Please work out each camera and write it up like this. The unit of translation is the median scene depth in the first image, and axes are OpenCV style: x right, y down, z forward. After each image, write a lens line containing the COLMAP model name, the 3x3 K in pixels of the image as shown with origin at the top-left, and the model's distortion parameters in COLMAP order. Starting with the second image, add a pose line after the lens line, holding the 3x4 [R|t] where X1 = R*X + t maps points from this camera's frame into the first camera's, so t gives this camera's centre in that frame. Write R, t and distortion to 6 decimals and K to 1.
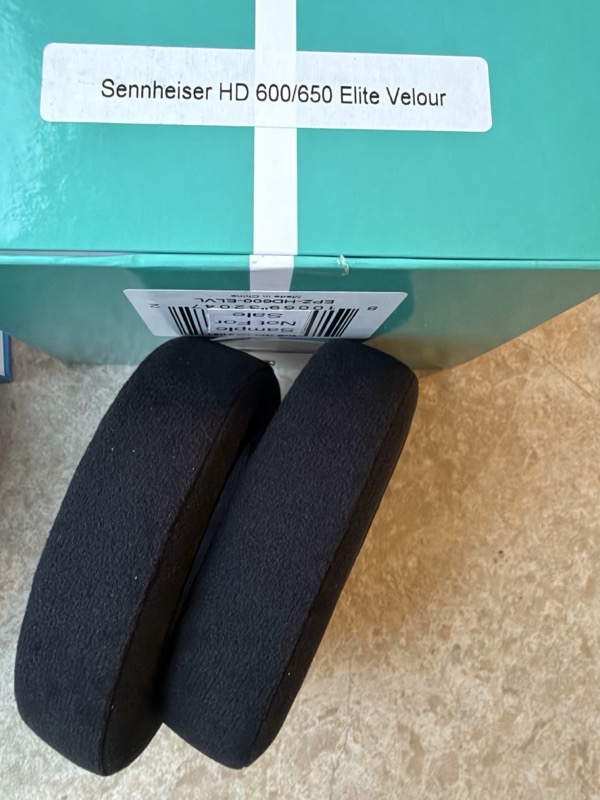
lens RADIAL K [[647.9, 0, 287.2], [0, 647.9, 393.8], [0, 0, 1]] dist [0.000471, 0.002650]
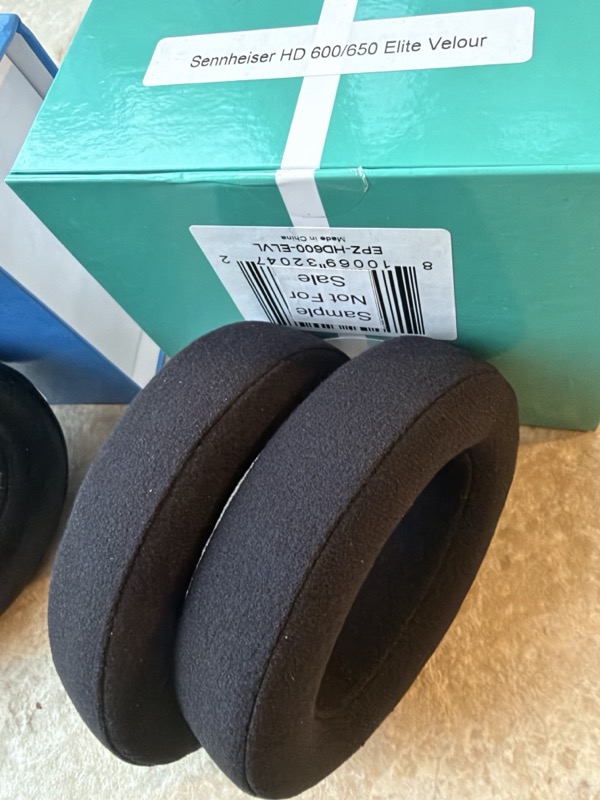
lens RADIAL K [[647.9, 0, 287.2], [0, 647.9, 393.8], [0, 0, 1]] dist [0.000471, 0.002650]
pose [[0.928533, 0.066054, -0.365328, 0.186901], [-0.166887, 0.953280, -0.251807, 0.205368], [0.331627, 0.294779, 0.896175, 0.065206]]
